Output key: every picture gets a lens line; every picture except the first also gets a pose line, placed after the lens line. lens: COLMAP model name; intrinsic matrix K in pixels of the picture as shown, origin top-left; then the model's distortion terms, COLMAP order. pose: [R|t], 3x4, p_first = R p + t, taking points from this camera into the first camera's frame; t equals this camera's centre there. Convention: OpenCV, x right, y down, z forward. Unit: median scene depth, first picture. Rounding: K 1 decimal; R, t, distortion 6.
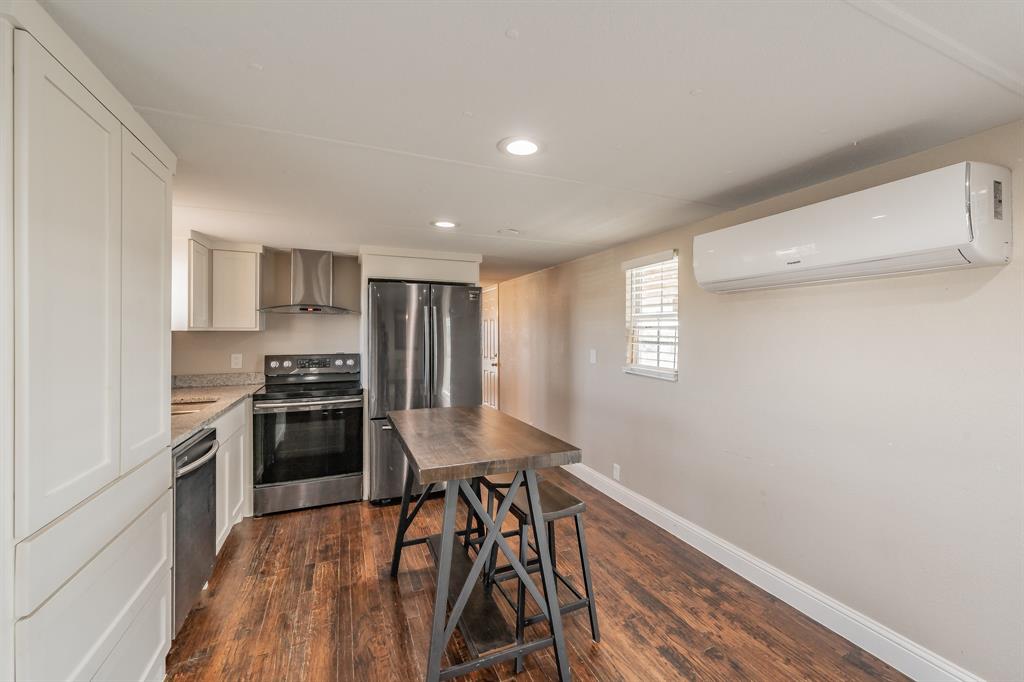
lens RADIAL K [[409.3, 0, 516.4], [0, 409.3, 337.3], [0, 0, 1]] dist [-0.000375, 0.000629]
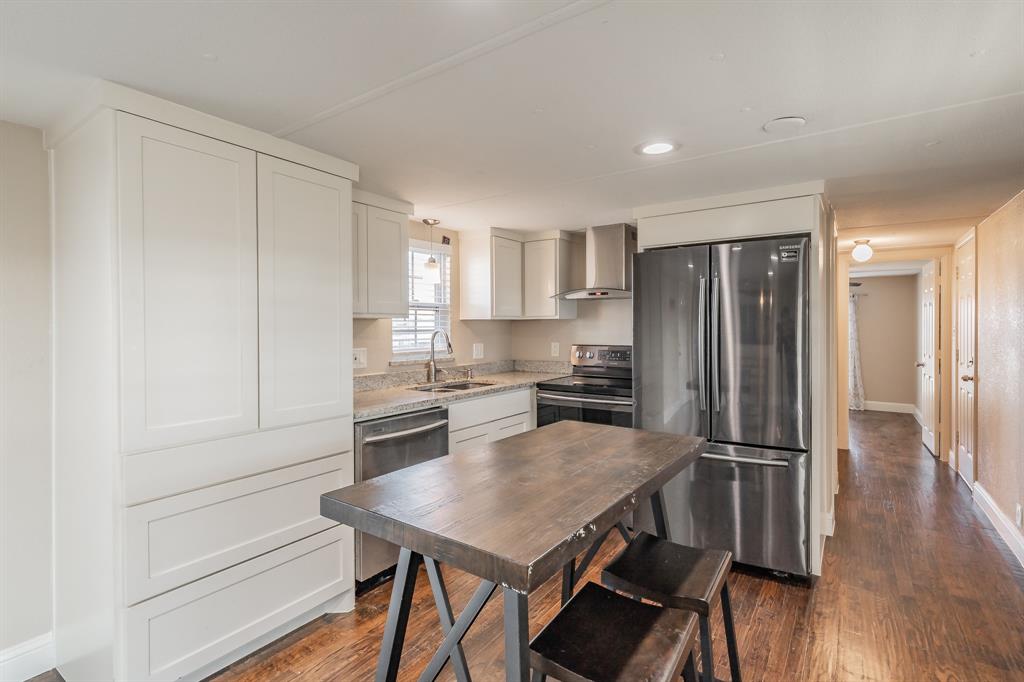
lens RADIAL K [[478.9, 0, 530.6], [0, 478.9, 335.6], [0, 0, 1]] dist [0.006296, 0.000489]
pose [[0.552577, 0.012138, -0.833374, 0.281677], [-0.003522, 0.999919, 0.012228, 0.009773], [0.833455, -0.003821, 0.552575, 0.332234]]
